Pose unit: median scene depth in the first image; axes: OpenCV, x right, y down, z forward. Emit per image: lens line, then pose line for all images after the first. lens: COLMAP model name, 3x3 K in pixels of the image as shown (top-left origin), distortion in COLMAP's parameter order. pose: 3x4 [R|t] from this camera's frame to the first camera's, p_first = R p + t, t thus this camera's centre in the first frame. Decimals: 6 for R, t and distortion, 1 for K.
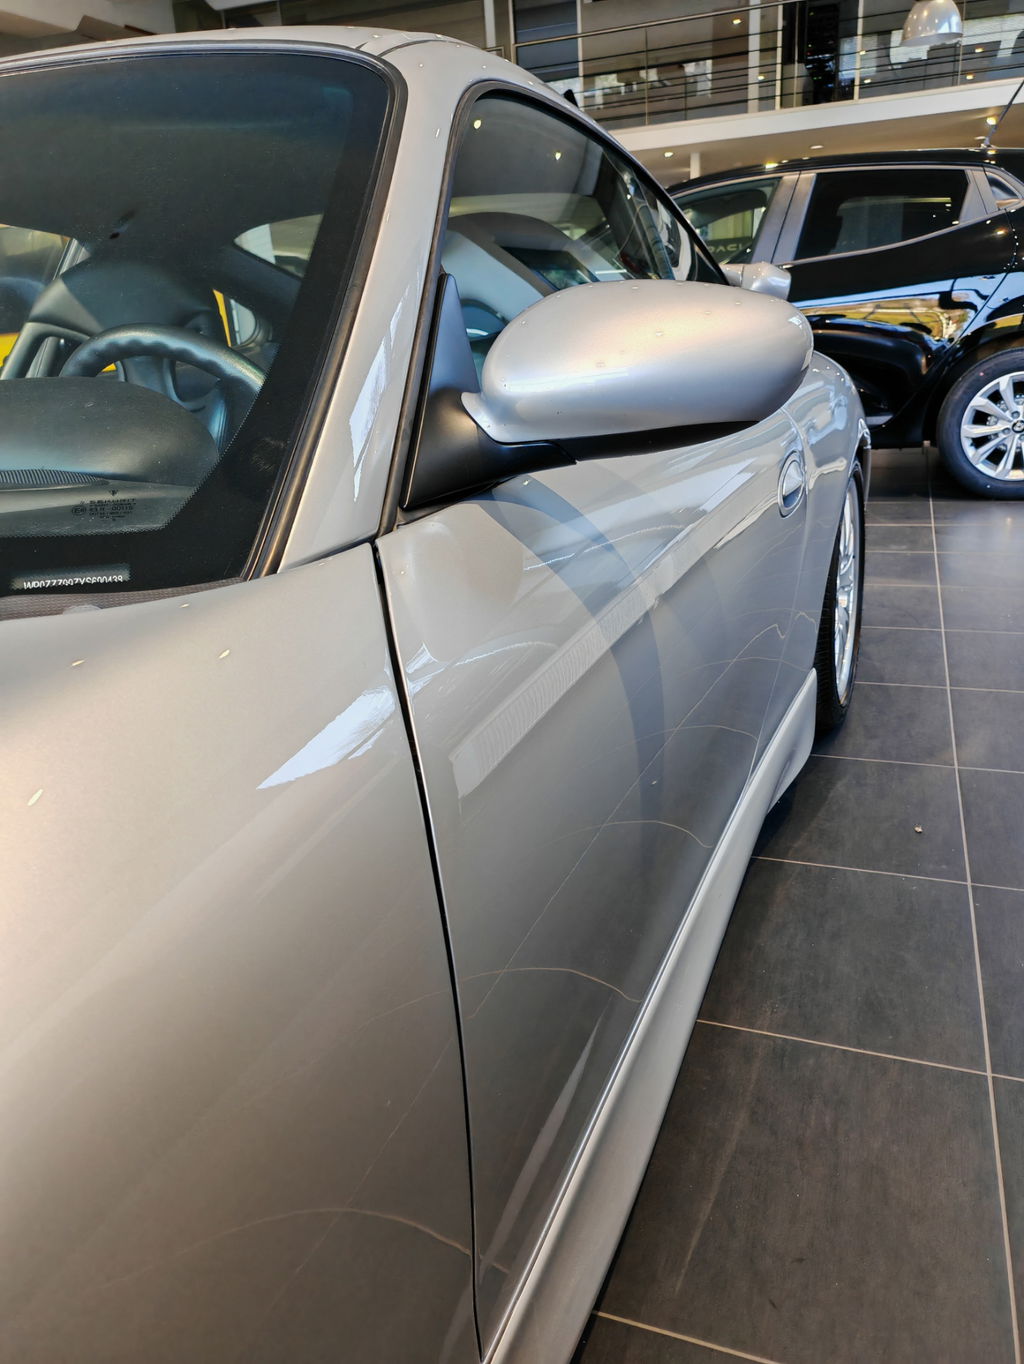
lens RADIAL K [[970.6, 0, 538.5], [0, 970.6, 689.1], [0, 0, 1]] dist [0.050322, -0.092497]
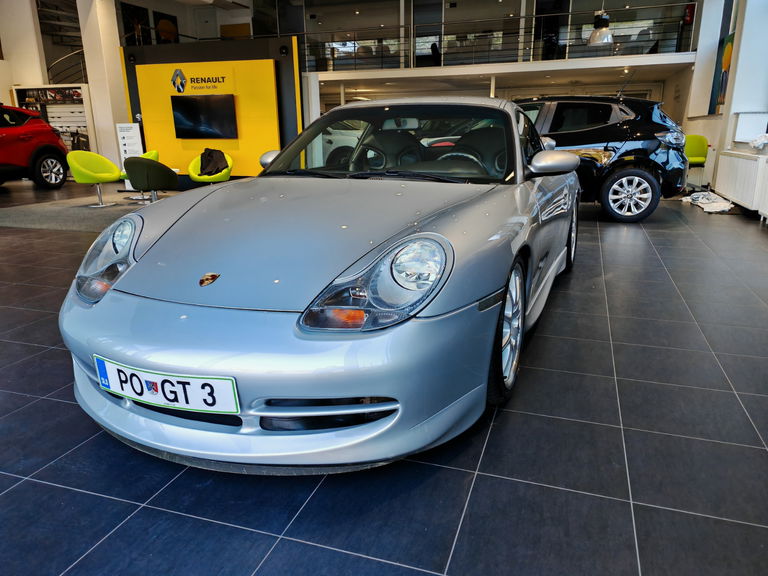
lens RADIAL K [[563.9, 0, 384.0], [0, 563.9, 288.0], [0, 0, 1]] dist [0.002194, -0.005139]
pose [[0.998296, 0.054568, 0.020670, -0.209421], [-0.052032, 0.992794, -0.107951, 0.190407], [-0.026412, 0.106692, 0.993941, -0.515741]]
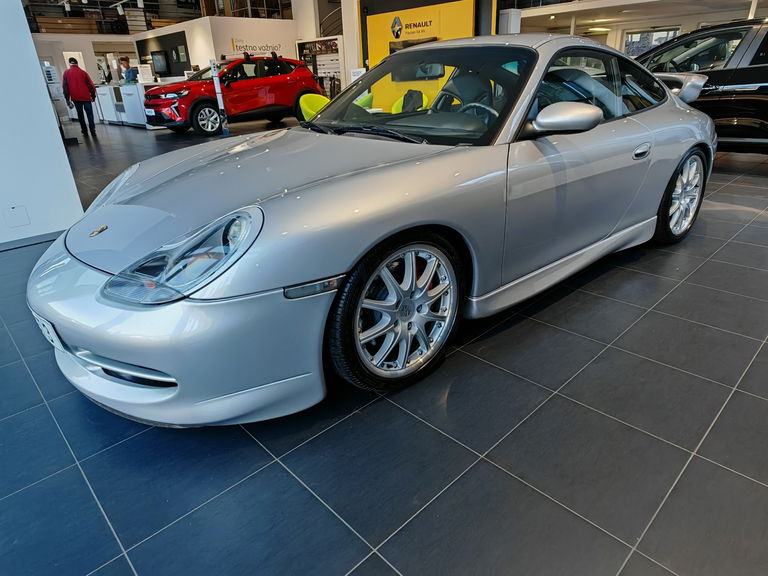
lens RADIAL K [[491.6, 0, 384.0], [0, 491.6, 288.0], [0, 0, 1]] dist [-0.028308, 0.002525]
pose [[0.882719, 0.208592, -0.421067, 0.104560], [-0.181303, 0.977876, 0.104348, 0.093631], [0.433517, -0.015769, 0.901008, -0.360859]]
